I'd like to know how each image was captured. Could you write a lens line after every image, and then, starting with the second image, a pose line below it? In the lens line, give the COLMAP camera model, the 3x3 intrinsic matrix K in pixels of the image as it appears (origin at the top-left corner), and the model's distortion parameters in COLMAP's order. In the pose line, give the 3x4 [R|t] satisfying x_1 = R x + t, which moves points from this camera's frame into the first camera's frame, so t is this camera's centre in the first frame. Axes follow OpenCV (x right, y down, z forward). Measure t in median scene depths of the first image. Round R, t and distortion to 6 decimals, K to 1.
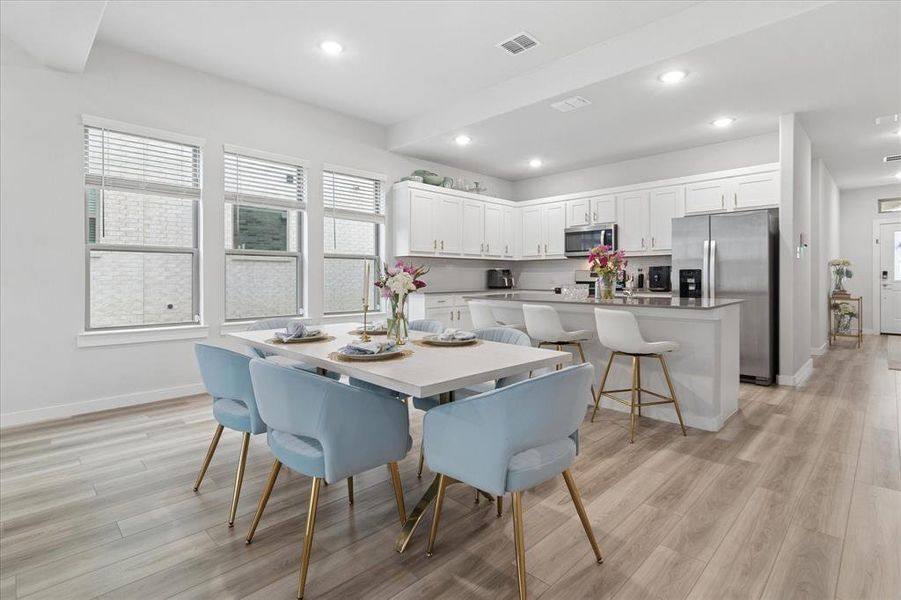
lens RADIAL K [[437.3, 0, 454.0], [0, 437.3, 280.6], [0, 0, 1]] dist [-0.001331, 0.001284]
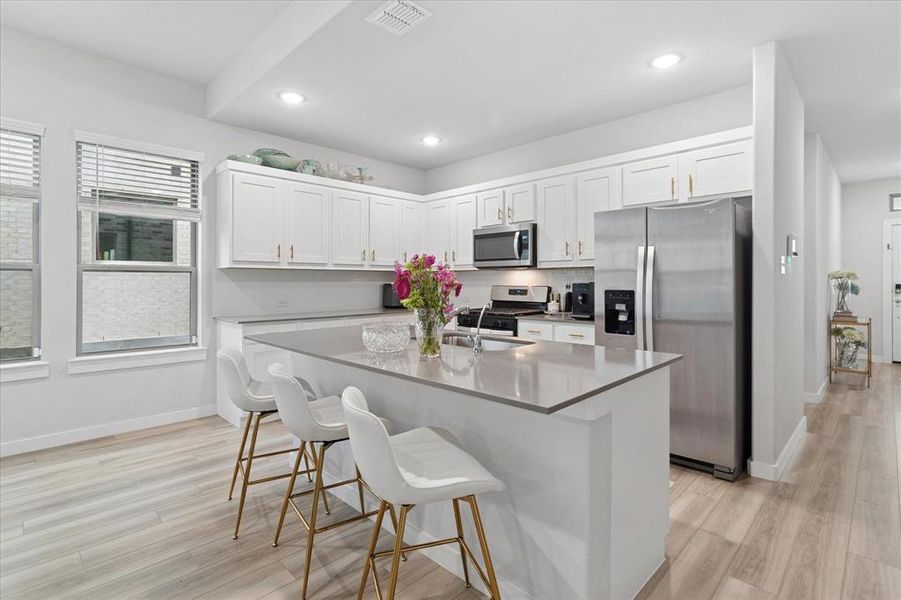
lens RADIAL K [[438.4, 0, 452.9], [0, 438.4, 282.8], [0, 0, 1]] dist [0.000385, 0.000240]
pose [[0.999996, 0.000127, 0.002697, 0.232279], [-0.000112, 0.999986, -0.005357, -0.026421], [-0.002698, 0.005357, 0.999982, 0.274307]]
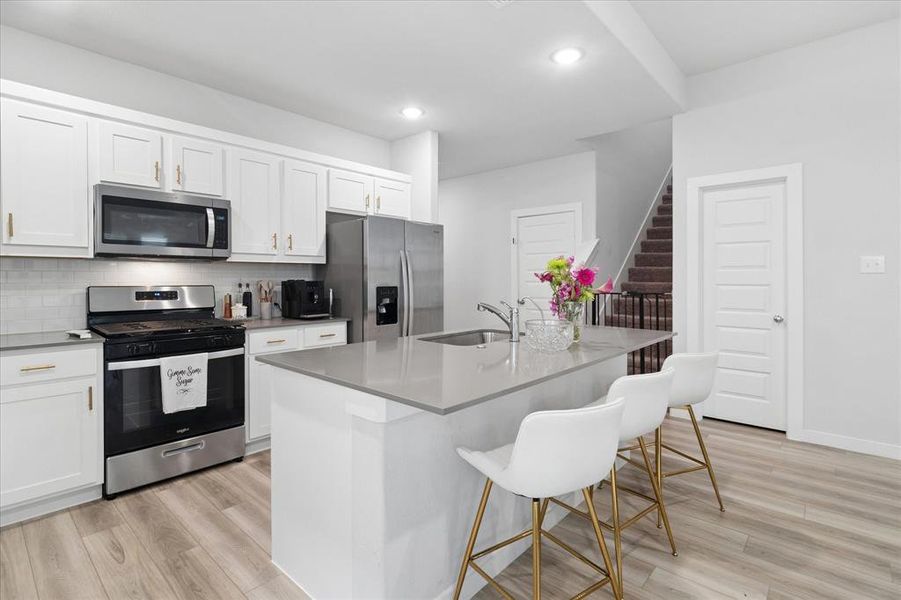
lens RADIAL K [[437.3, 0, 454.0], [0, 437.3, 280.6], [0, 0, 1]] dist [-0.001331, 0.001284]
pose [[-0.053863, -0.006533, 0.998527, -0.183502], [0.006555, 0.999955, 0.006896, -0.032591], [-0.998527, 0.006917, -0.053818, 0.746240]]
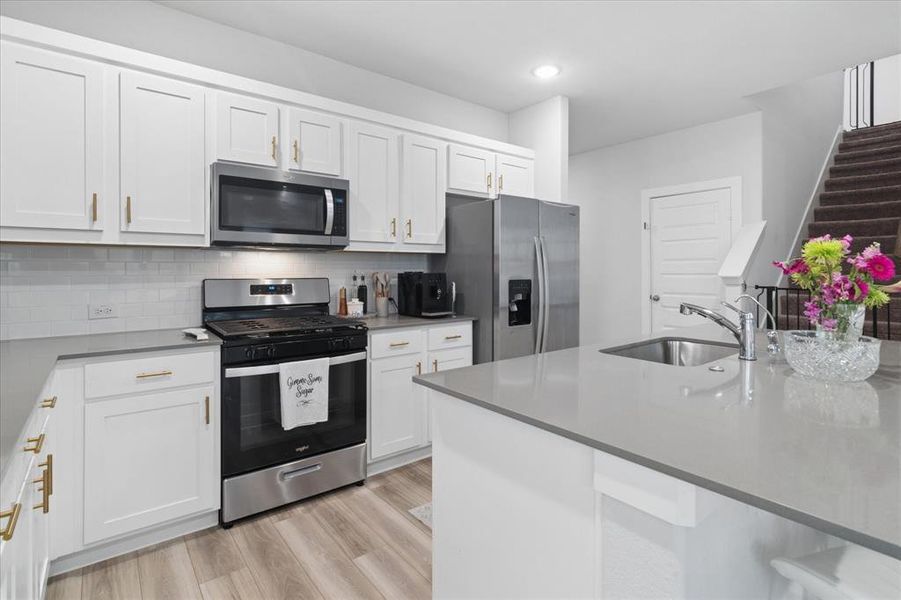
lens RADIAL K [[440.4, 0, 452.3], [0, 440.4, 268.3], [0, 0, 1]] dist [-0.002113, -0.000703]
pose [[0.114979, 0.002923, 0.993364, -0.086947], [0.007487, 0.999965, -0.003809, -0.032645], [-0.993340, 0.007875, 0.114953, 0.826963]]
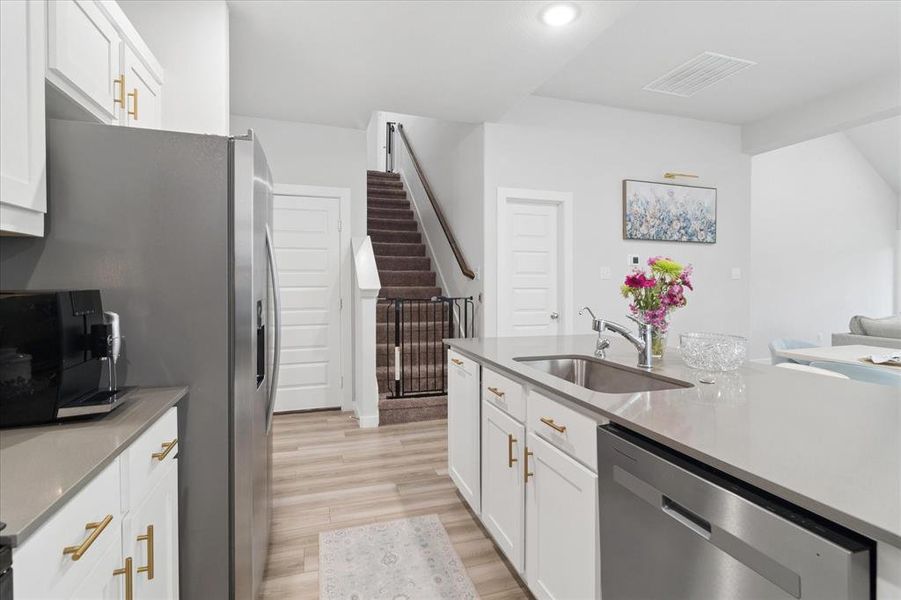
lens RADIAL K [[437.3, 0, 454.0], [0, 437.3, 280.6], [0, 0, 1]] dist [-0.001331, 0.001284]
pose [[-0.892496, -0.001836, 0.451051, 0.199110], [-0.000761, 0.999996, 0.002564, -0.033987], [-0.451054, 0.001945, -0.892494, 1.000371]]
